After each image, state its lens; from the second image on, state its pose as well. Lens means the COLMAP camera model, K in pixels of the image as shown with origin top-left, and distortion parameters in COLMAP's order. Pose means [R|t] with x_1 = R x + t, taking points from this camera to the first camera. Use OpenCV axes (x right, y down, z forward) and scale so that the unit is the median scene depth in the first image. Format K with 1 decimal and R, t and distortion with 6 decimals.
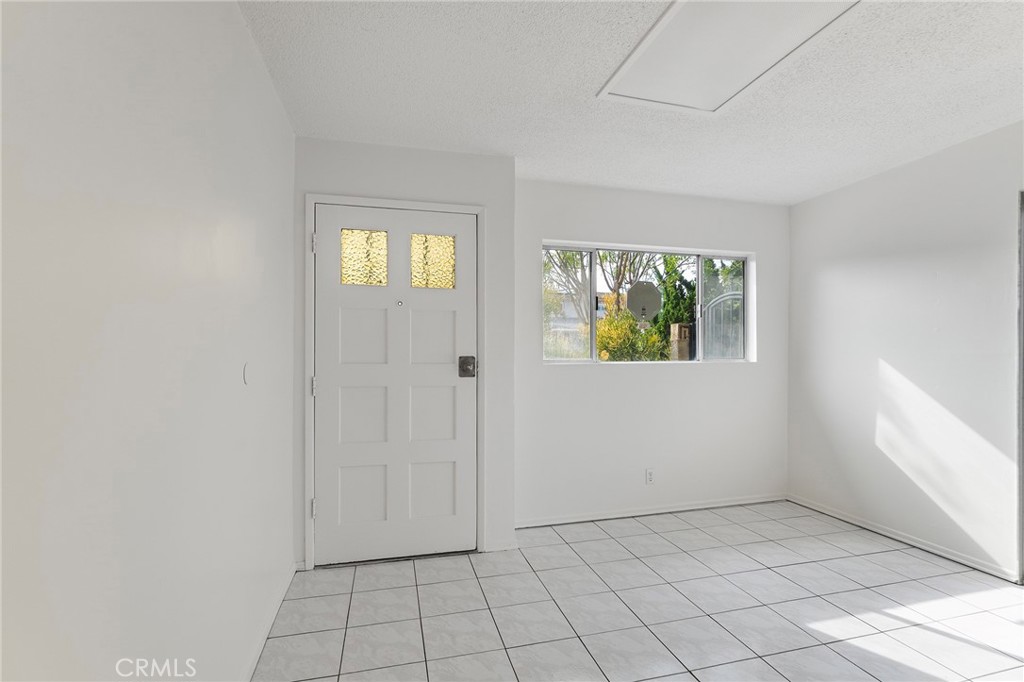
lens RADIAL K [[475.0, 0, 517.5], [0, 475.0, 355.4], [0, 0, 1]] dist [-0.005008, -0.000465]
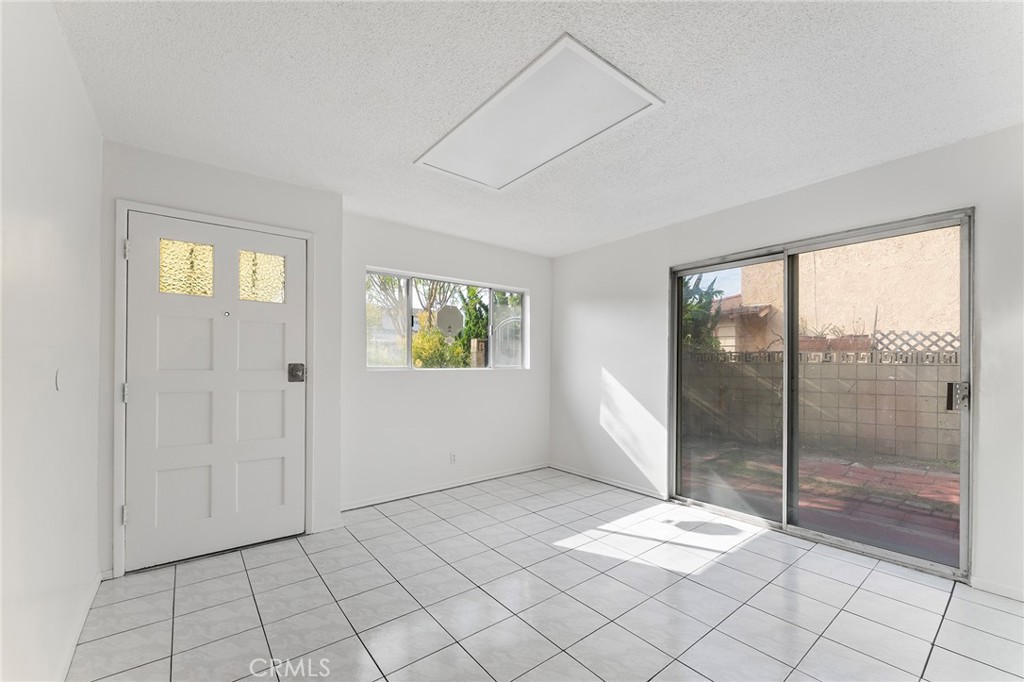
lens RADIAL K [[415.9, 0, 513.8], [0, 415.9, 364.1], [0, 0, 1]] dist [0.002568, -0.000016]
pose [[0.918116, 0.005234, 0.396277, -0.023767], [-0.006407, 0.999978, 0.001634, -0.001775], [-0.396260, -0.004039, 0.918130, -0.120770]]
